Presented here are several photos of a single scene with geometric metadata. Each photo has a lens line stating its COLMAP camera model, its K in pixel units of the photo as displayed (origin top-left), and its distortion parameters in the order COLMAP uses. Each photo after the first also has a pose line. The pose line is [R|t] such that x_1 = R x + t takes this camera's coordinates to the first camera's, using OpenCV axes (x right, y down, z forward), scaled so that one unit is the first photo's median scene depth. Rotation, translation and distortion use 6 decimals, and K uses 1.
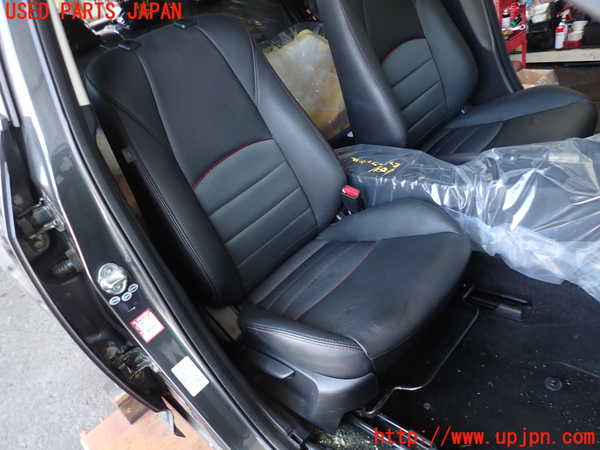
lens RADIAL K [[440.0, 0, 300.0], [0, 440.0, 225.0], [0, 0, 1]] dist [0.004609, -0.001009]
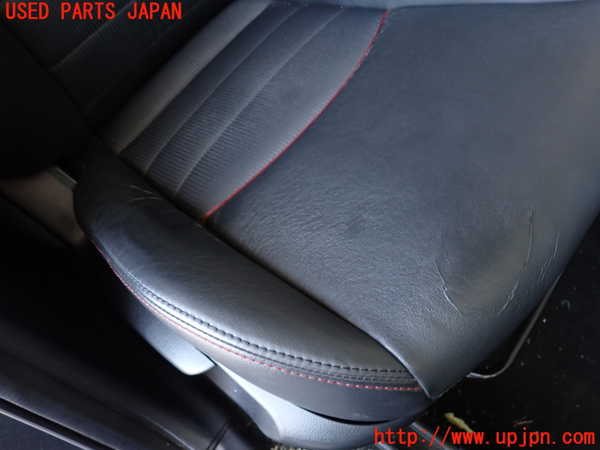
lens RADIAL K [[448.0, 0, 300.0], [0, 448.0, 225.0], [0, 0, 1]] dist [-0.046637, -0.002209]
pose [[0.982071, -0.046939, 0.182574, -0.003633], [-0.050101, 0.868682, 0.492831, 0.010377], [-0.181731, -0.493142, 0.850755, 0.573867]]
